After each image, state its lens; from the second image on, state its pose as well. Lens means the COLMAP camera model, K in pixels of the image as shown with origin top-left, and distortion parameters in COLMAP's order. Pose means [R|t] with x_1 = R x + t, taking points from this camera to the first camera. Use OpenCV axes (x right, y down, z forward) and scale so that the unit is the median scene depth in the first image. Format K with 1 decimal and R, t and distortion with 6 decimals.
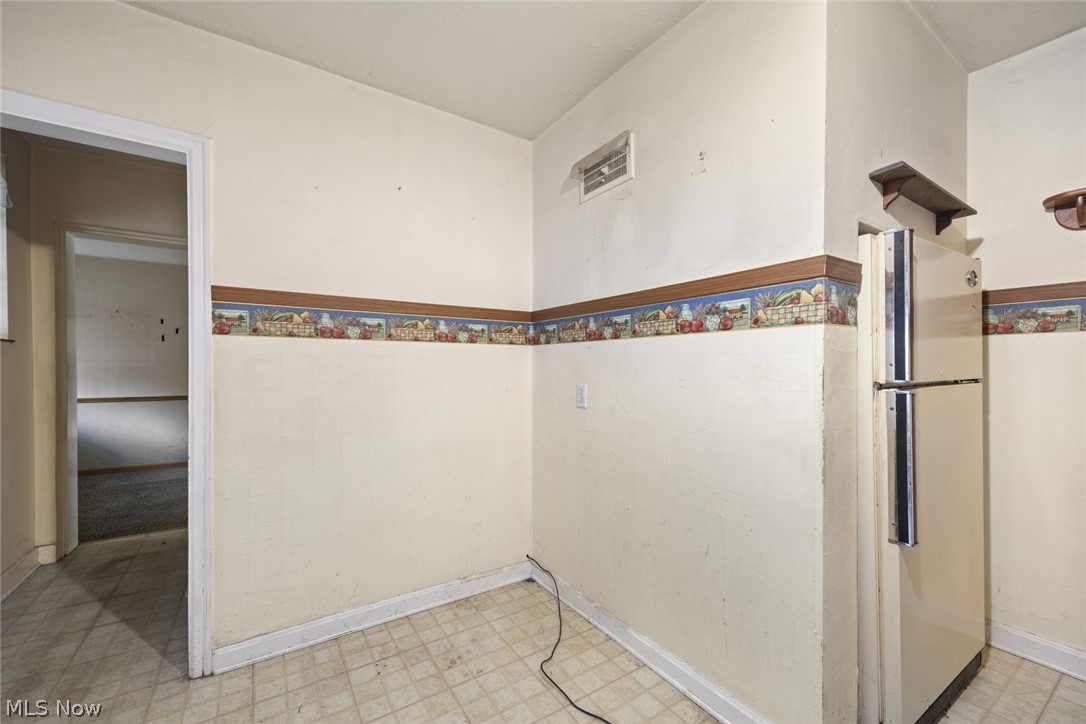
lens RADIAL K [[423.1, 0, 542.5], [0, 423.1, 358.5], [0, 0, 1]] dist [-0.011579, 0.000198]
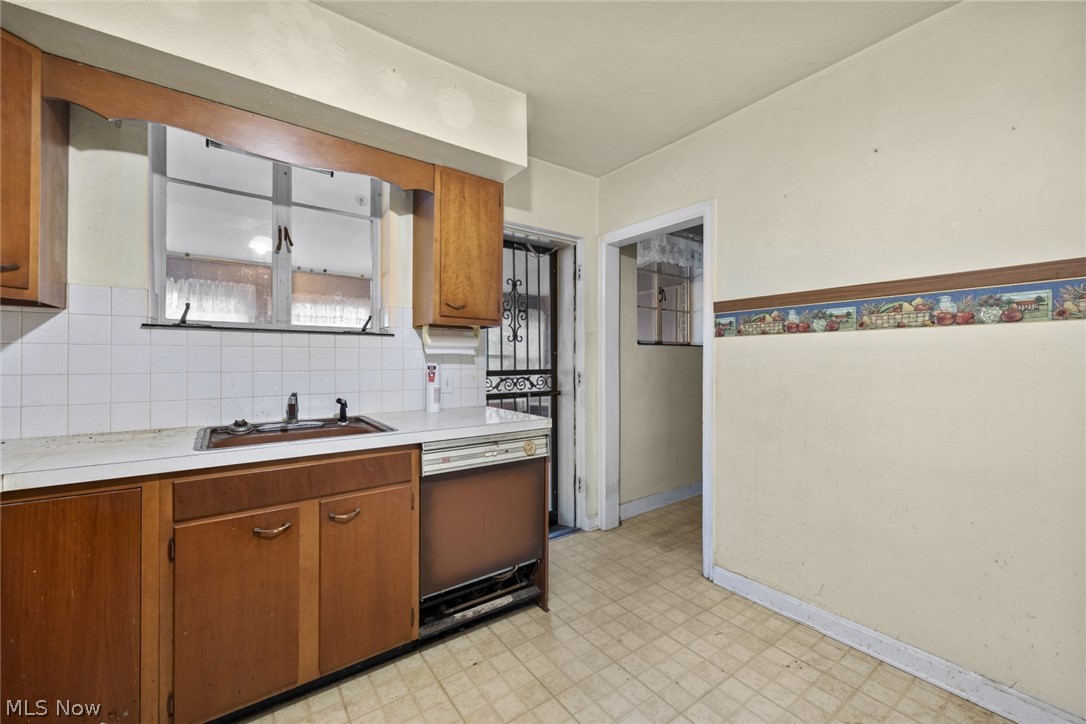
lens RADIAL K [[423.1, 0, 542.5], [0, 423.1, 358.5], [0, 0, 1]] dist [-0.011579, 0.000198]
pose [[0.042385, -0.007264, -0.999075, 0.532105], [0.021067, 0.999758, -0.006375, 0.008023], [0.998879, -0.020777, 0.042528, 0.348018]]
